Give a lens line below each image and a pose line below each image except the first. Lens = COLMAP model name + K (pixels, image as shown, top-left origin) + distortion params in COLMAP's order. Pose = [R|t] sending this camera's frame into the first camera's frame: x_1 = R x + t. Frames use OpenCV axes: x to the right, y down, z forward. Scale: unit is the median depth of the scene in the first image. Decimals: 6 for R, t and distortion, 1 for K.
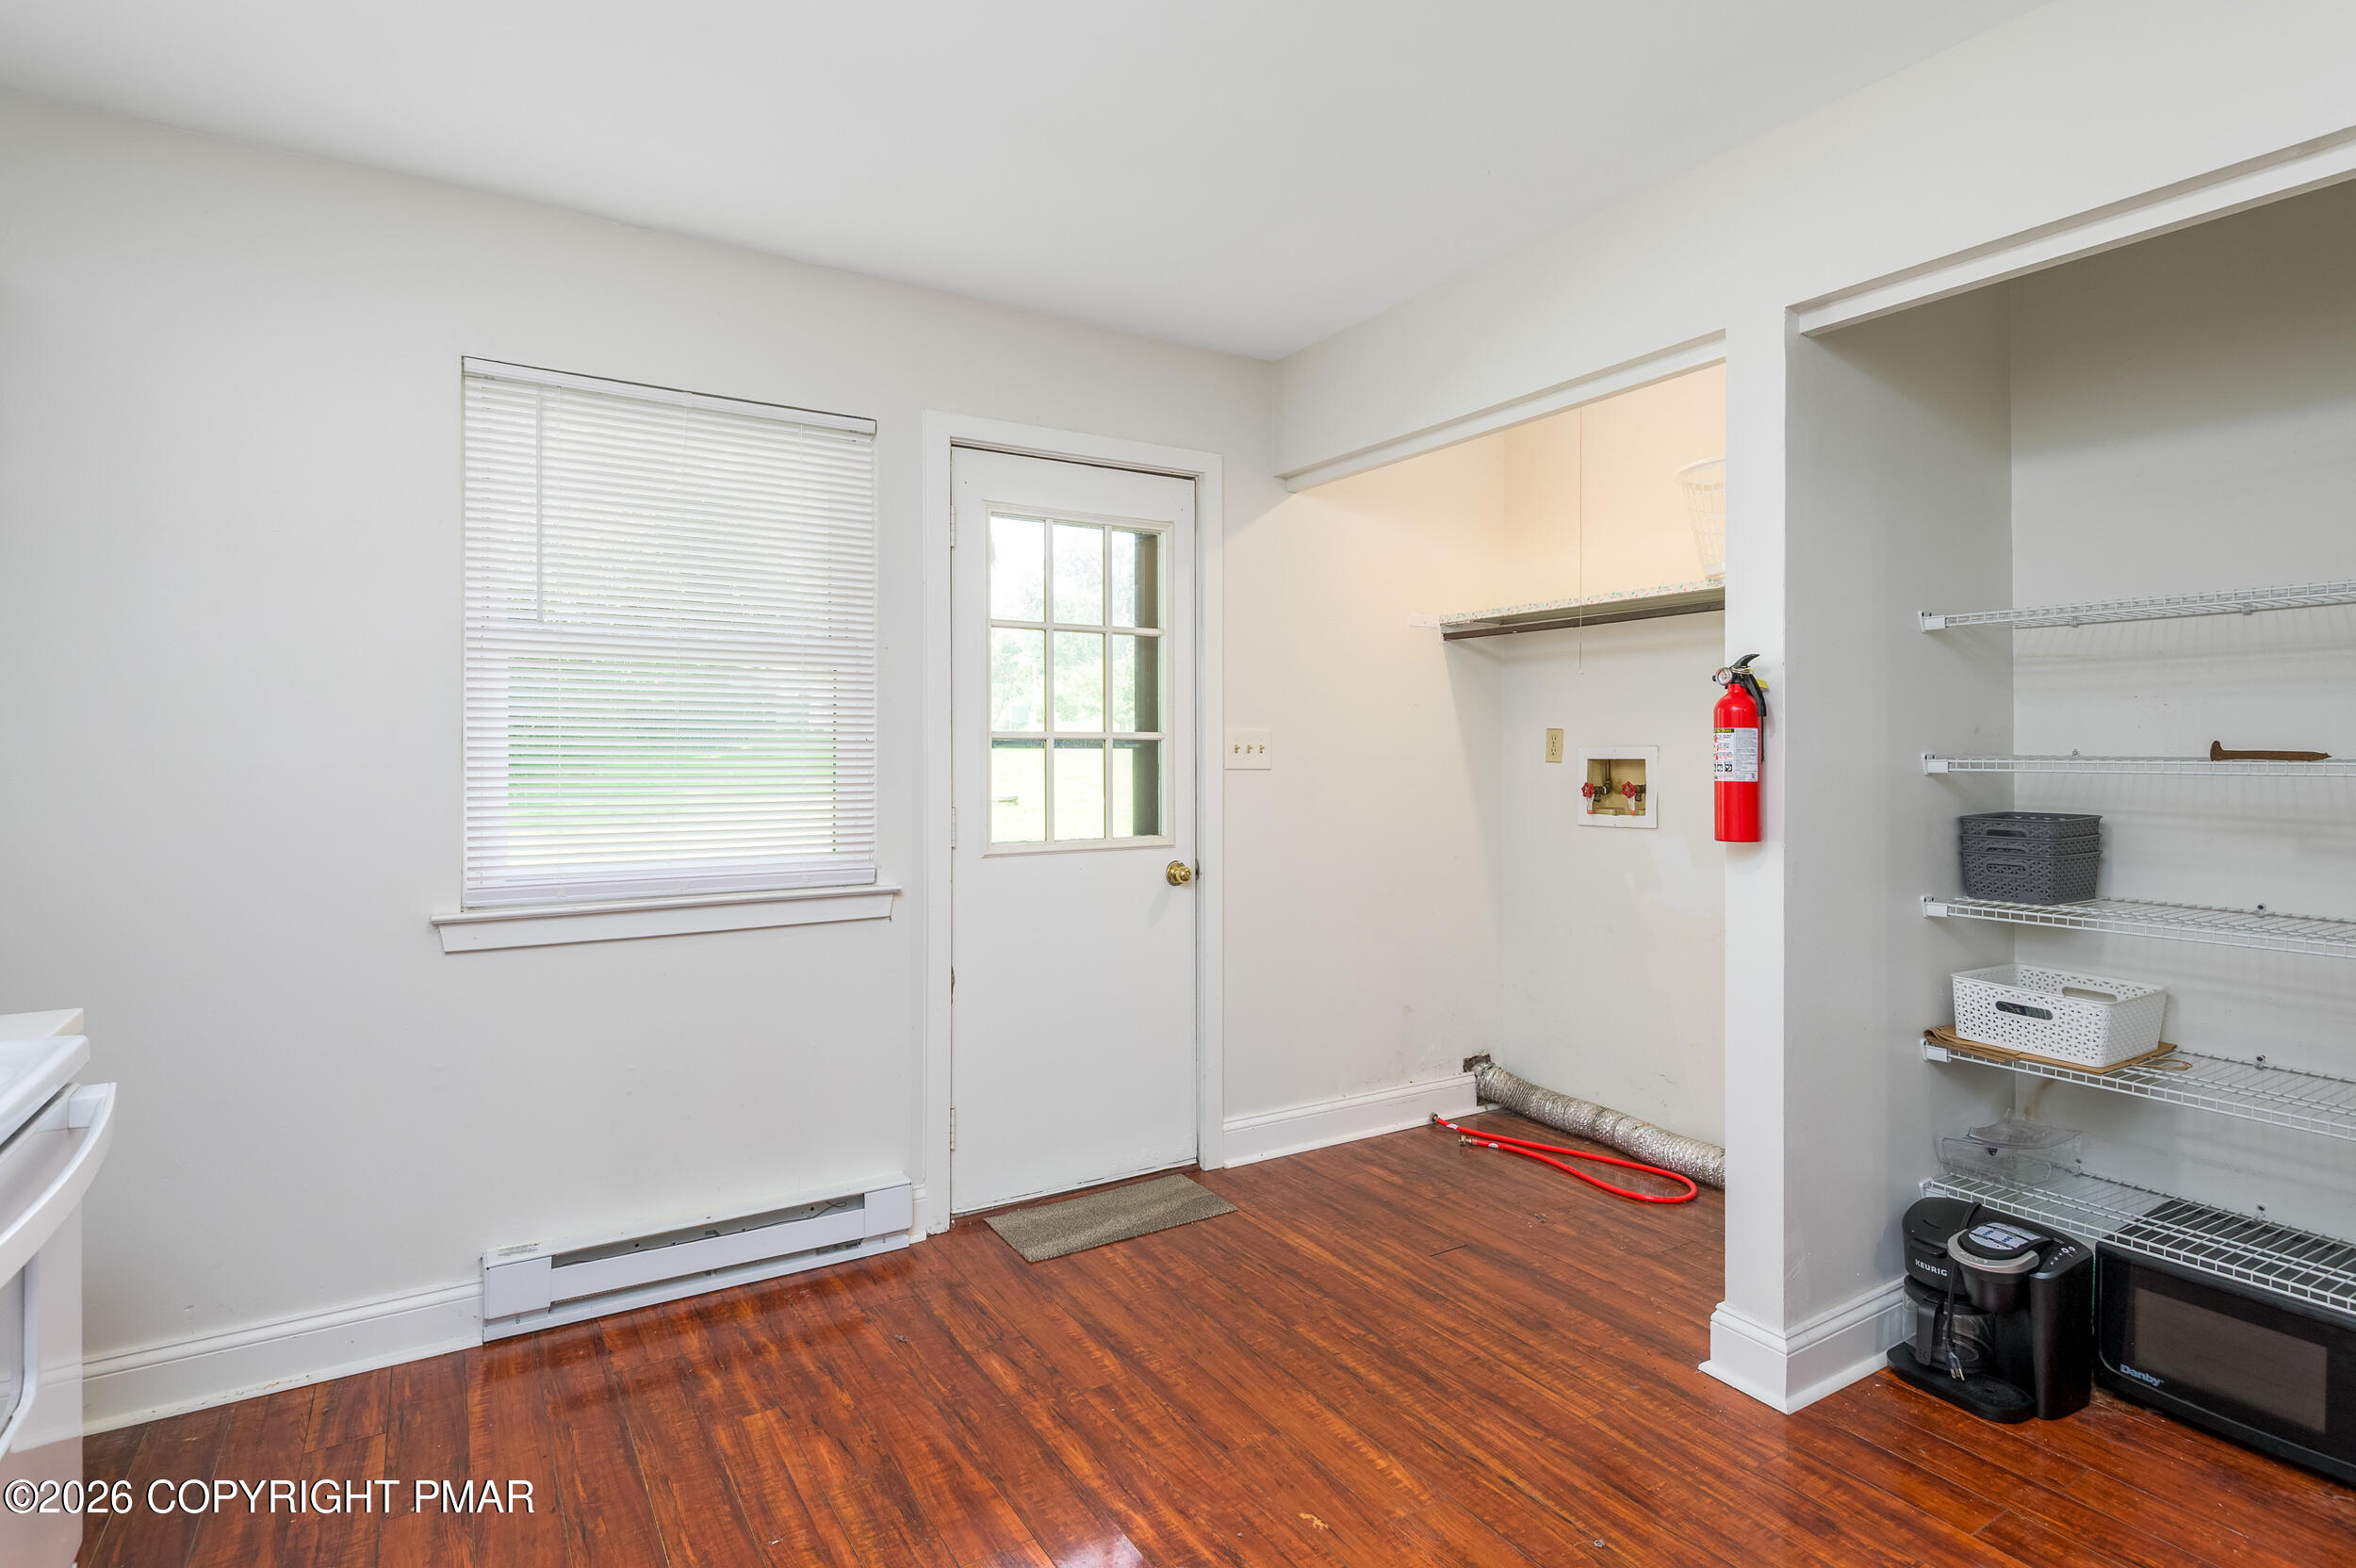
lens RADIAL K [[1180.4, 0, 1174.5], [0, 1180.4, 736.4], [0, 0, 1]] dist [0.015427, -0.000333]
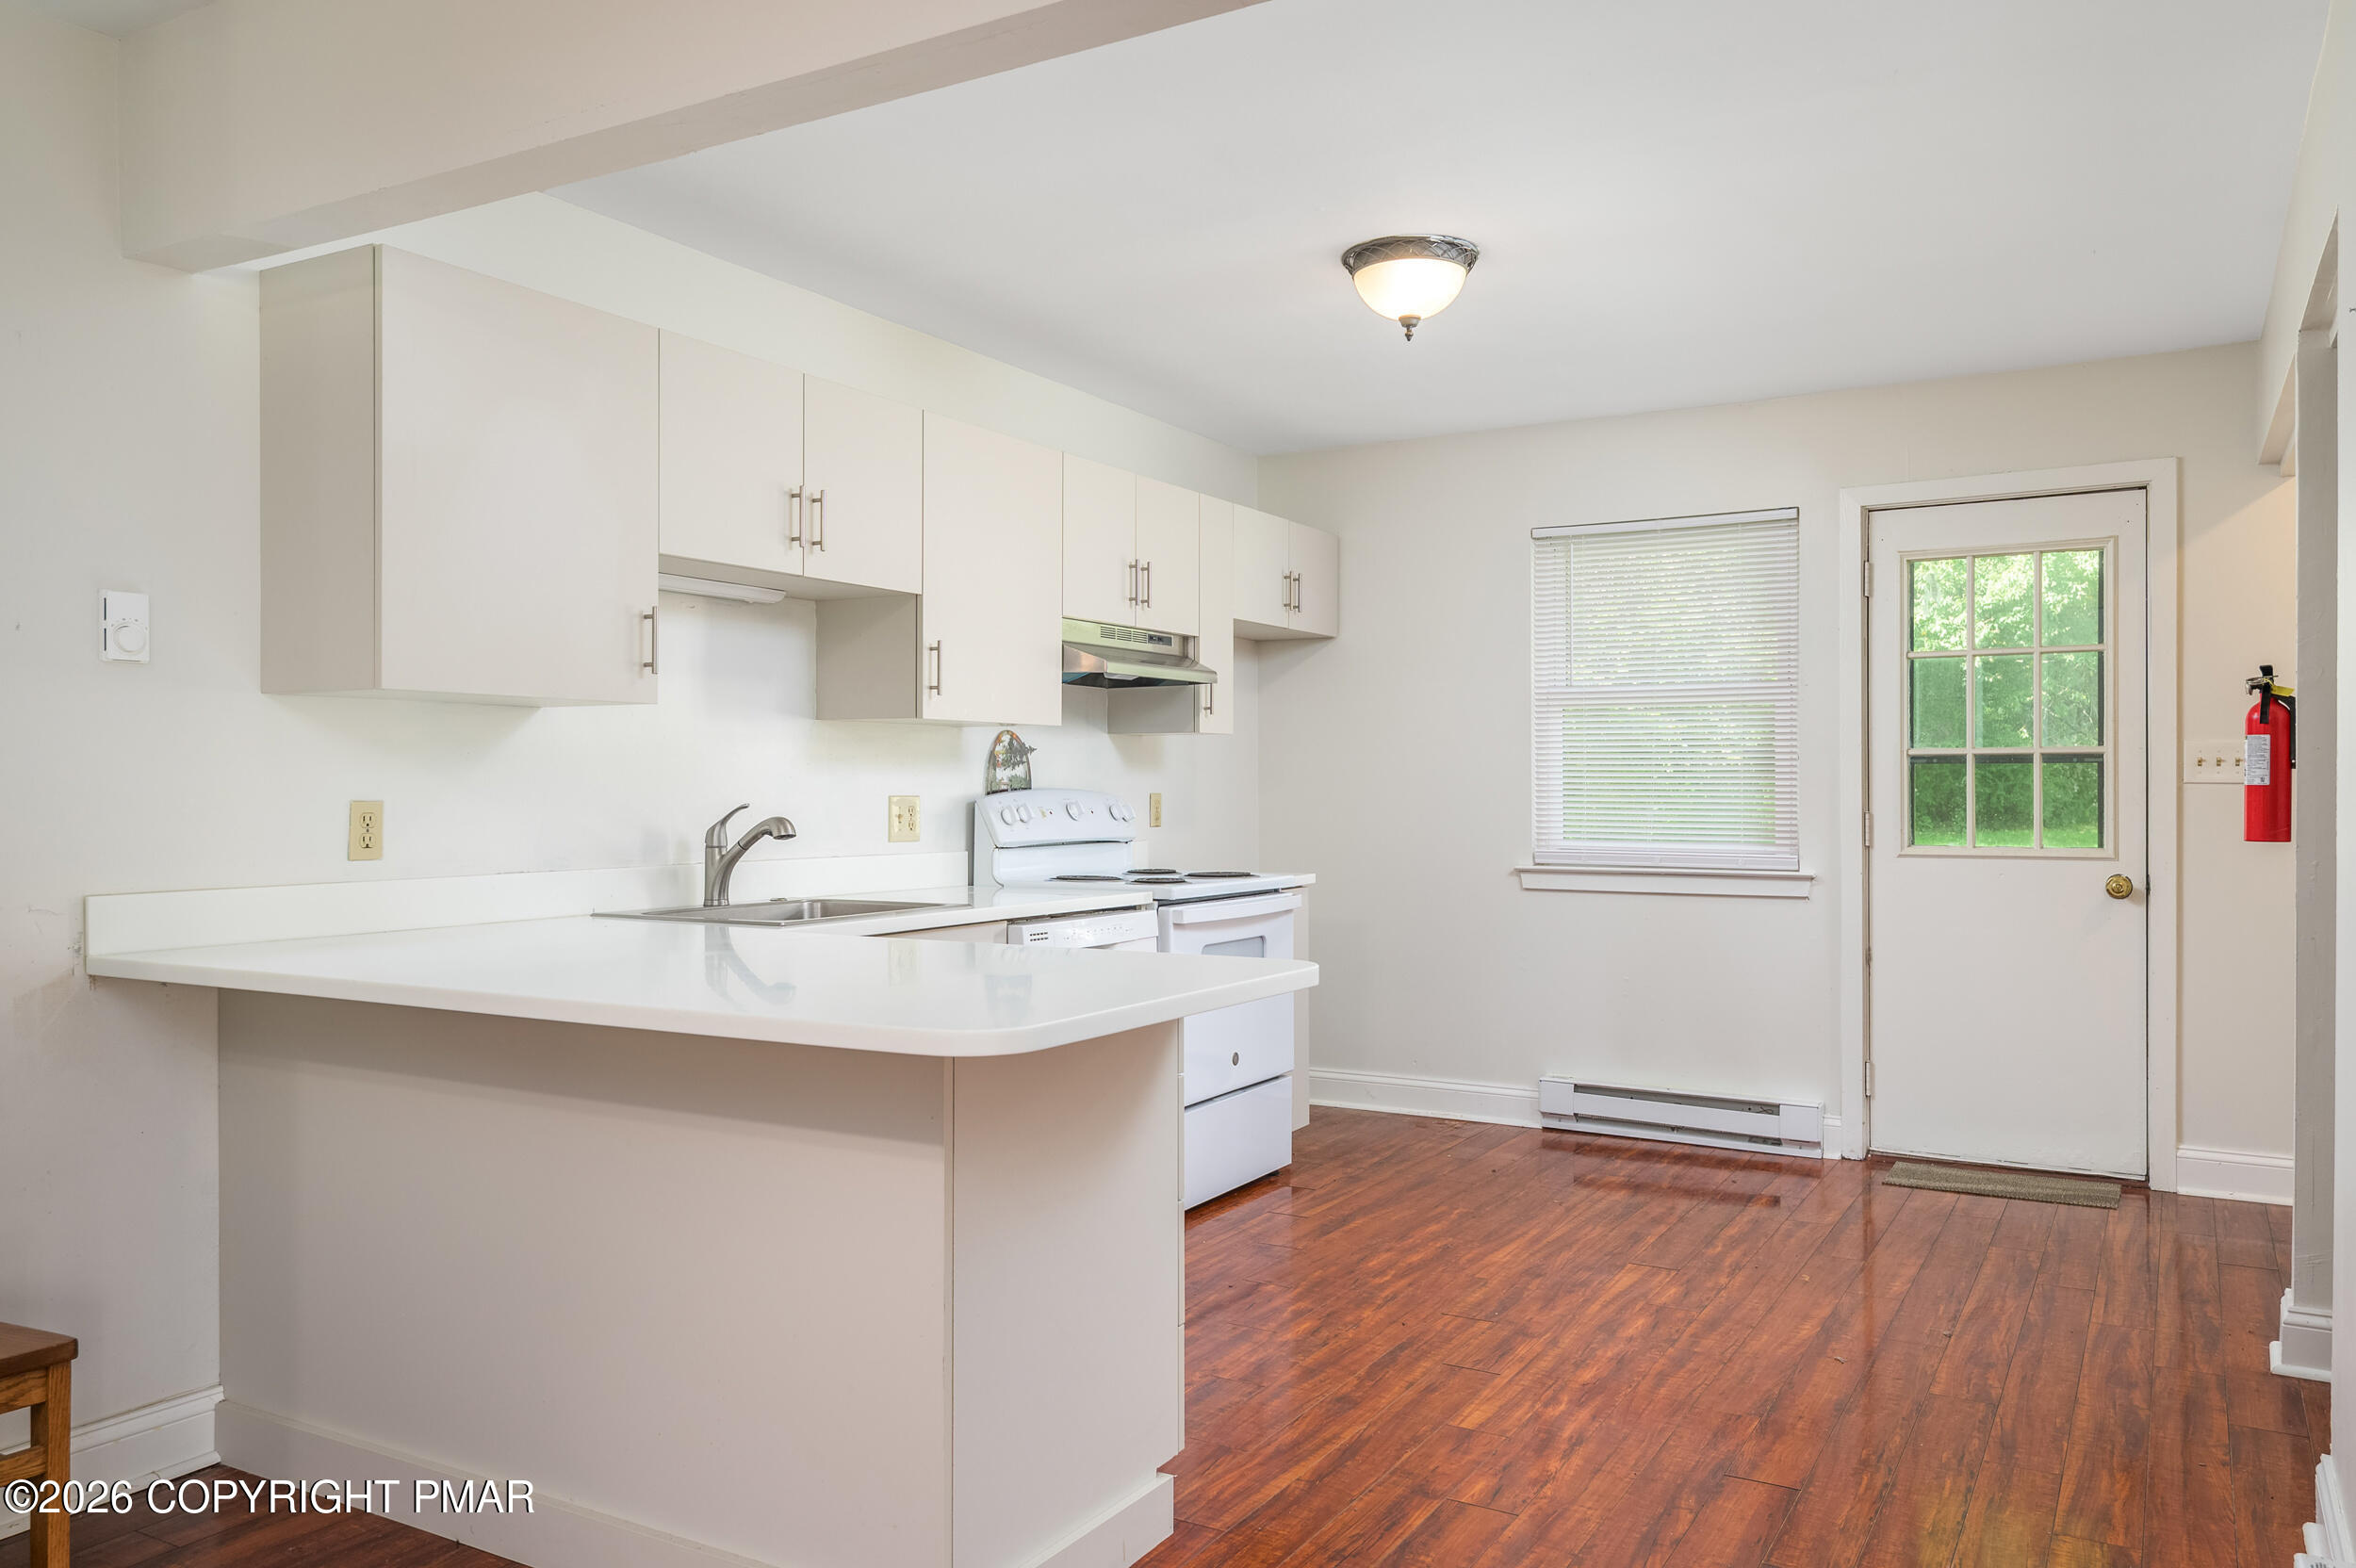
lens RADIAL K [[1690.6, 0, 1169.5], [0, 1690.6, 802.2], [0, 0, 1]] dist [0.051923, -0.038375]
pose [[0.448363, 0.008915, -0.893807, 0.935740], [0.012626, 0.999787, 0.016306, 0.010618], [0.893762, -0.018596, 0.448156, -0.371579]]
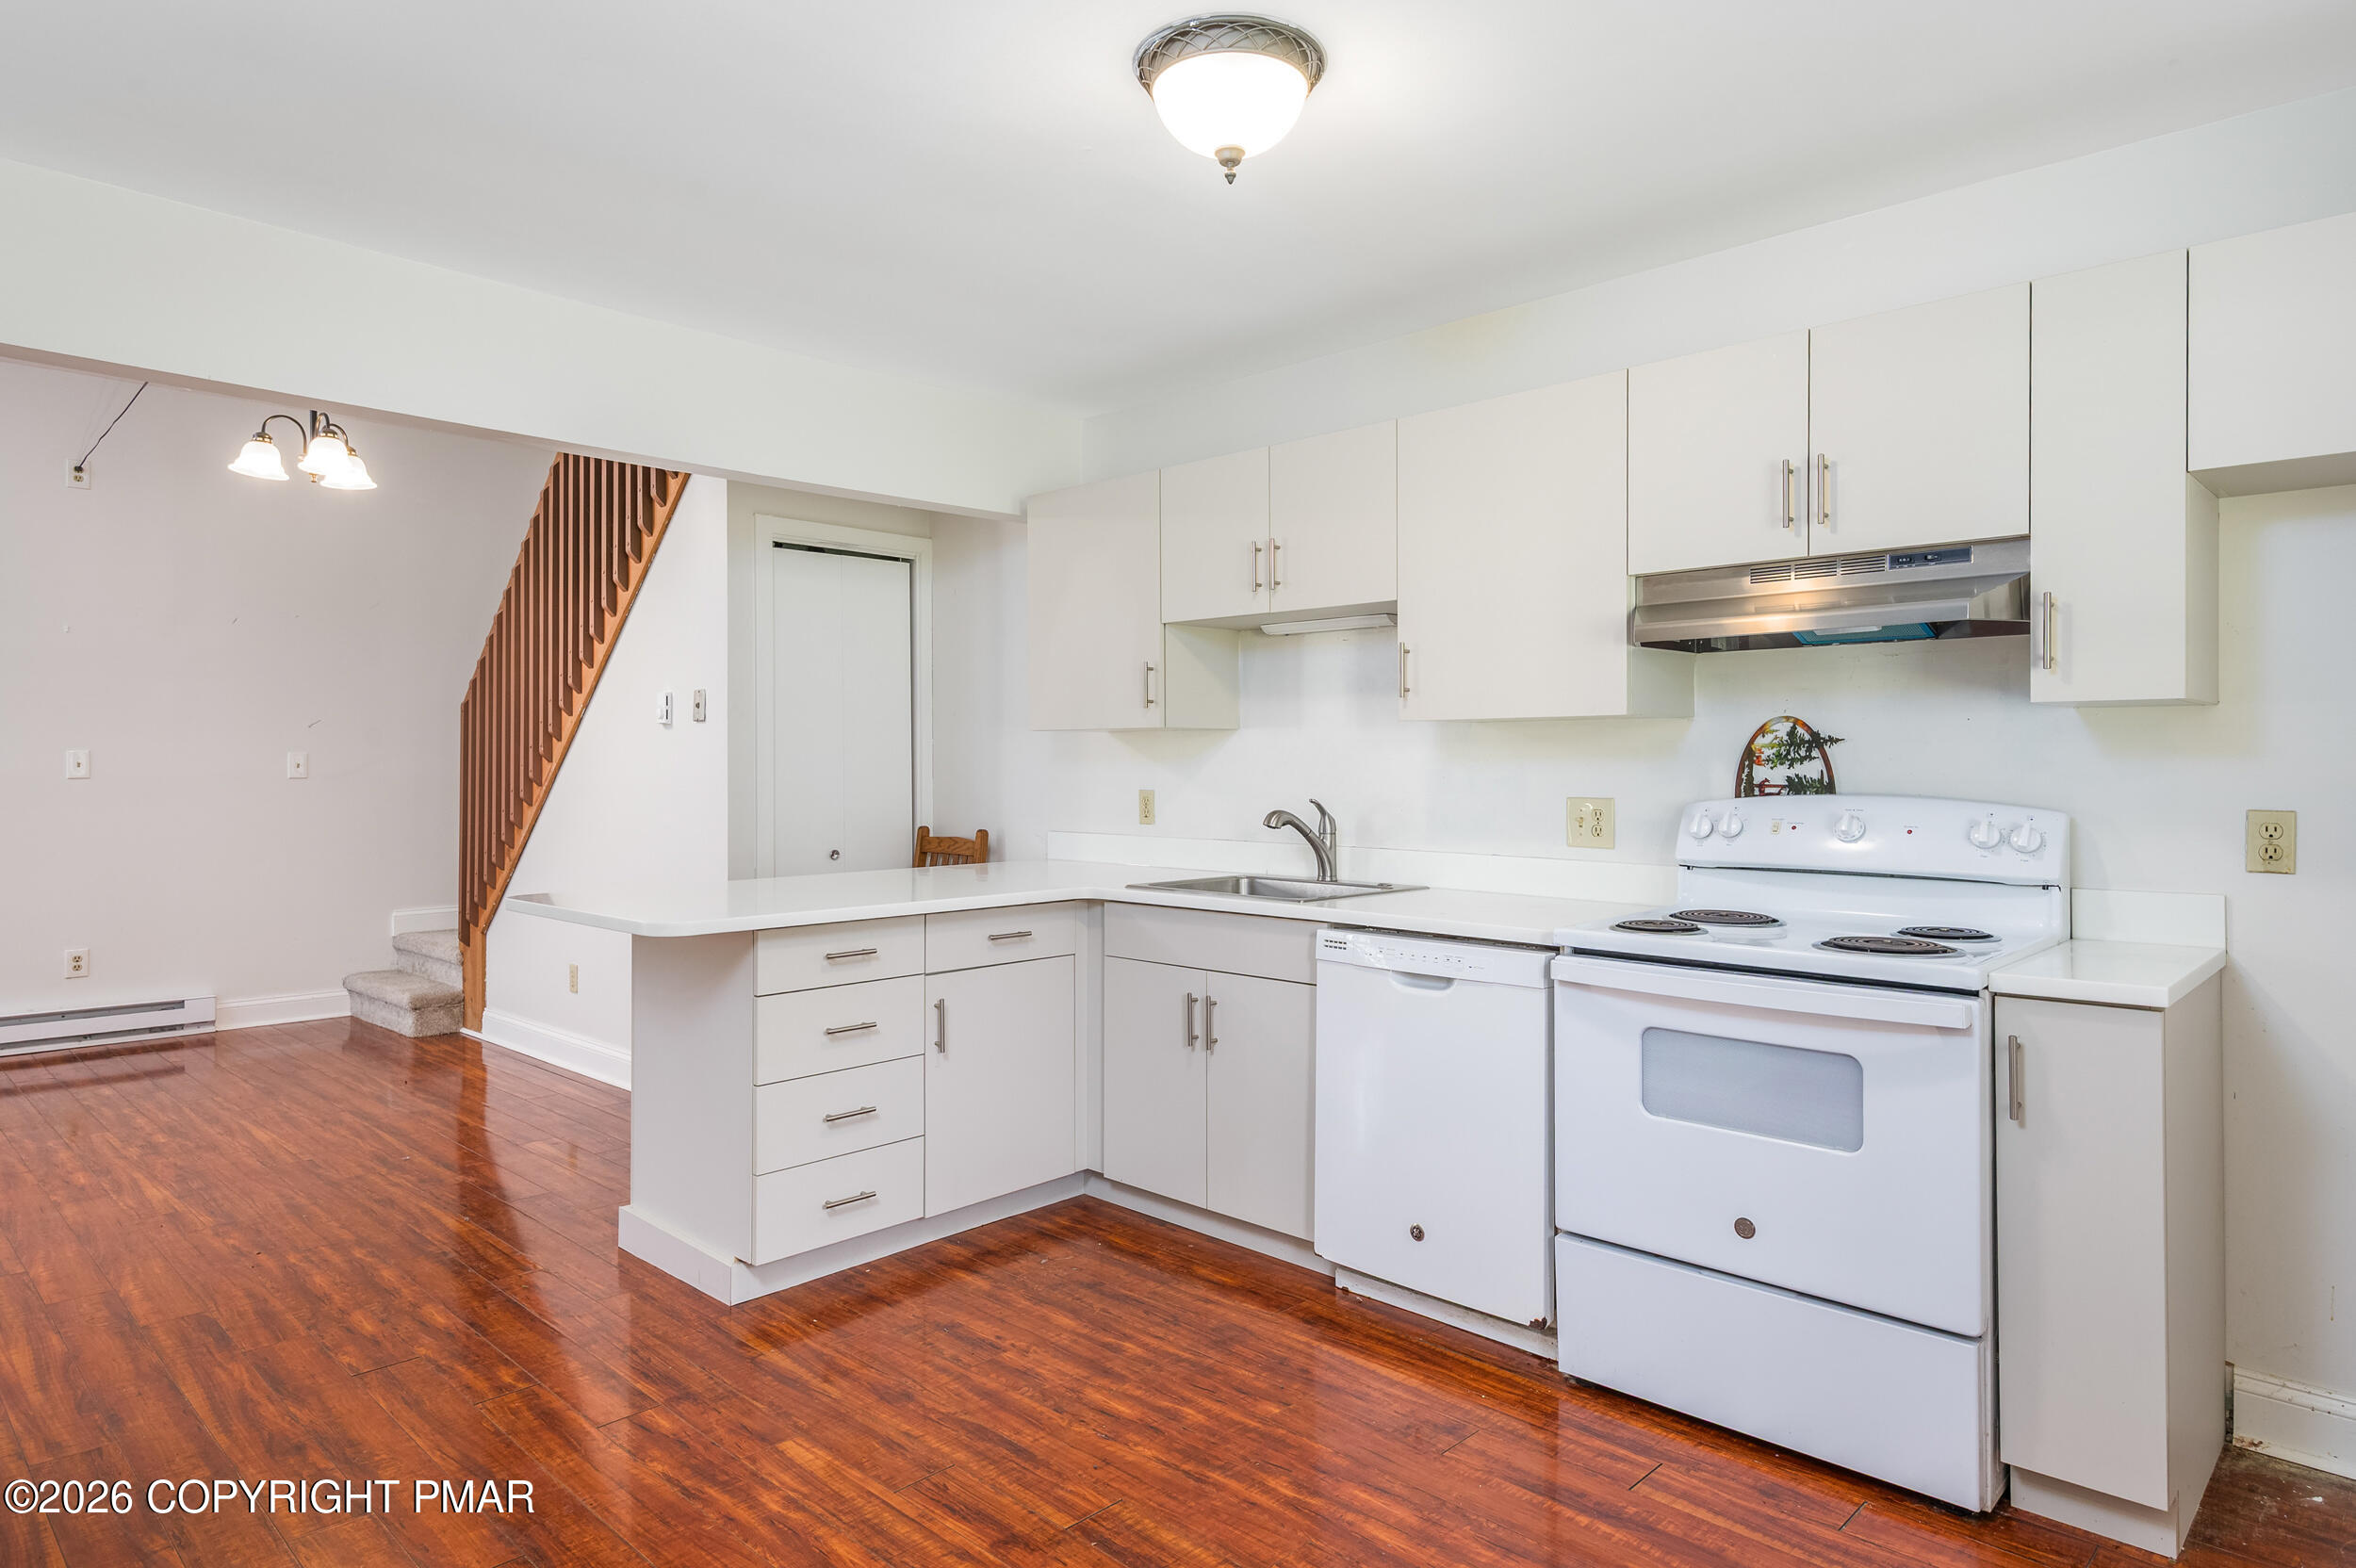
lens RADIAL K [[1320.6, 0, 1167.3], [0, 1320.6, 749.6], [0, 0, 1]] dist [0.026867, -0.001732]
pose [[-0.970303, 0.000830, -0.241891, 0.155109], [0.006494, 0.999723, -0.022617, 0.009554], [0.241805, -0.023516, -0.970040, 0.942271]]
